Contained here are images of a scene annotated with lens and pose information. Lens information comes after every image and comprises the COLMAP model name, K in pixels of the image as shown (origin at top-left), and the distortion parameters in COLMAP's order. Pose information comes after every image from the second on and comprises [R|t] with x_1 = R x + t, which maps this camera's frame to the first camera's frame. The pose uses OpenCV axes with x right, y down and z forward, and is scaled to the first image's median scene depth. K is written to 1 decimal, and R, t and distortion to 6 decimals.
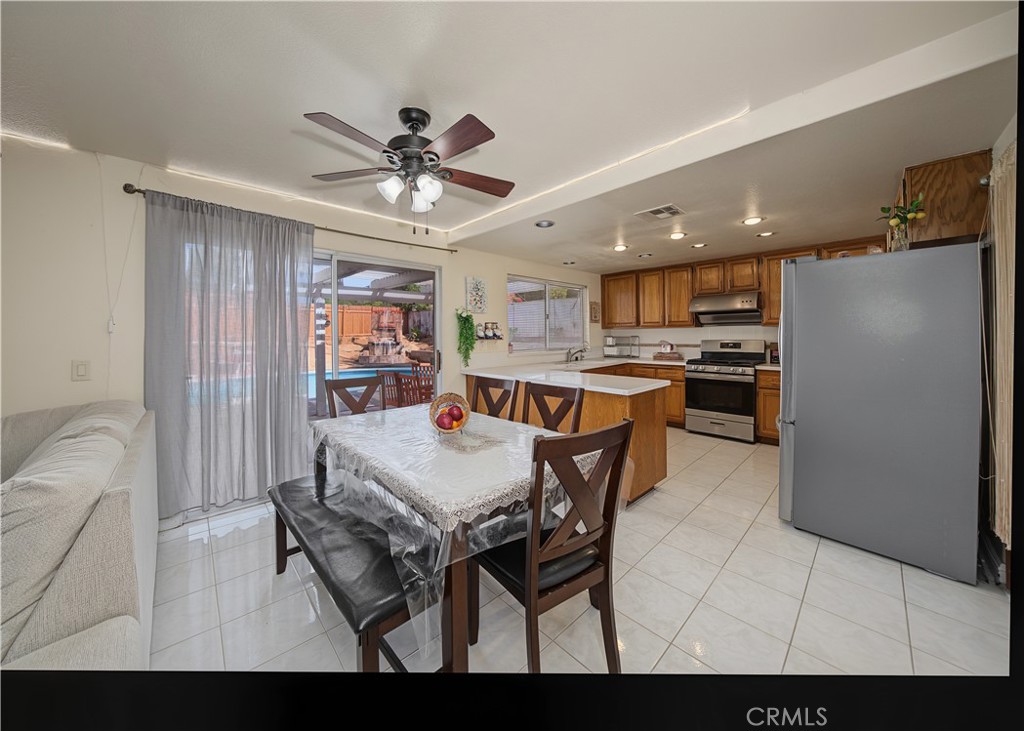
lens RADIAL K [[351.5, 0, 505.1], [0, 351.5, 332.5], [0, 0, 1]] dist [-0.020683, 0.000212]
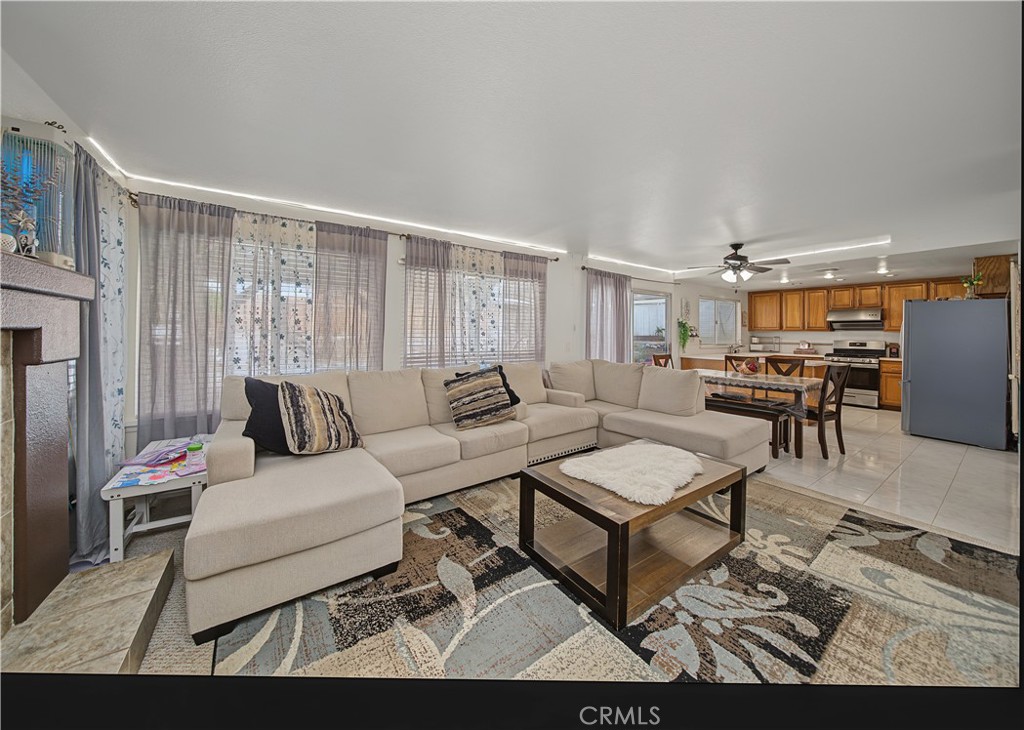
lens RADIAL K [[351.5, 0, 505.1], [0, 351.5, 332.0], [0, 0, 1]] dist [-0.020683, 0.000212]
pose [[0.986210, 0.017476, -0.164575, -0.601009], [-0.016944, 0.999846, 0.004636, 0.003712], [0.164630, -0.001784, 0.986354, -0.693156]]
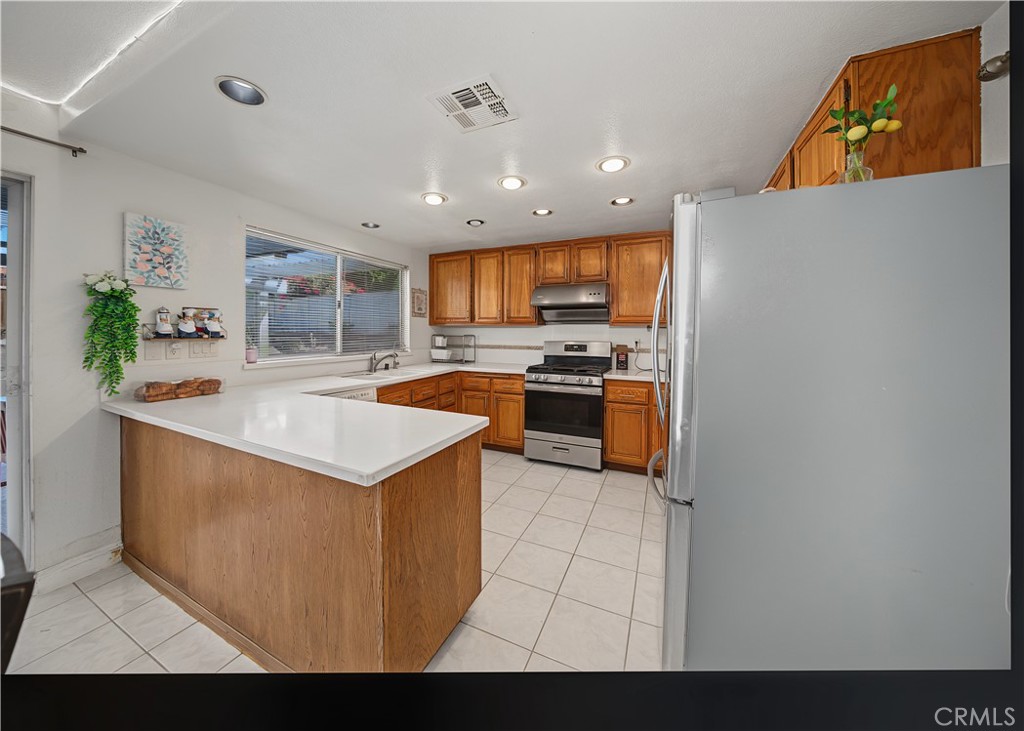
lens RADIAL K [[351.5, 0, 505.1], [0, 351.5, 332.5], [0, 0, 1]] dist [-0.020683, 0.000212]
pose [[0.923988, 0.013612, 0.382179, 0.186504], [-0.015633, 0.999875, 0.002183, 0.001403], [-0.382102, -0.007992, 0.924086, 0.316059]]
